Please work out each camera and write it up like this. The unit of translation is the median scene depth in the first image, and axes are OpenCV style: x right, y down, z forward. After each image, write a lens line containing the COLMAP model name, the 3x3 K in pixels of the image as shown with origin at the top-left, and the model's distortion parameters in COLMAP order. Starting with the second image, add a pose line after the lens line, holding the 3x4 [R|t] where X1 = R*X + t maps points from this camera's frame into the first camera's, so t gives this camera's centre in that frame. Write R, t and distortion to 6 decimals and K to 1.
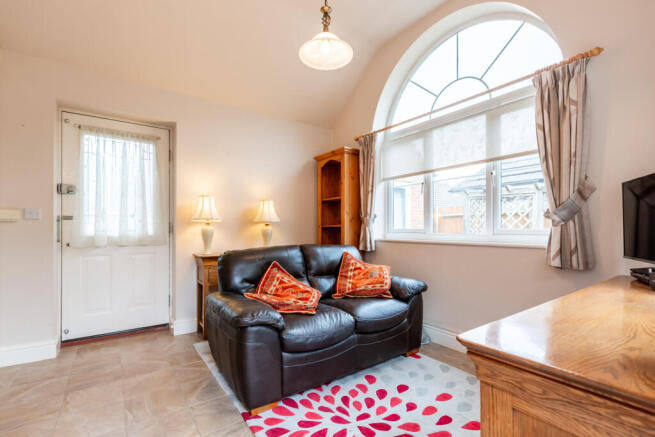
lens RADIAL K [[300.3, 0, 325.7], [0, 300.3, 225.8], [0, 0, 1]] dist [0.001438, 0.000145]
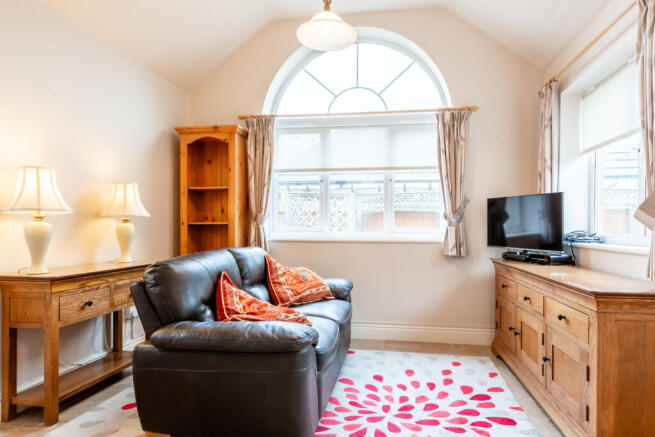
lens RADIAL K [[372.9, 0, 328.9], [0, 372.9, 225.0], [0, 0, 1]] dist [0.001869, 0.000222]
pose [[0.691276, 0.004399, 0.722578, -0.682514], [-0.011627, 0.999920, 0.005036, -0.004703], [-0.722498, -0.011883, 0.691271, 0.181586]]
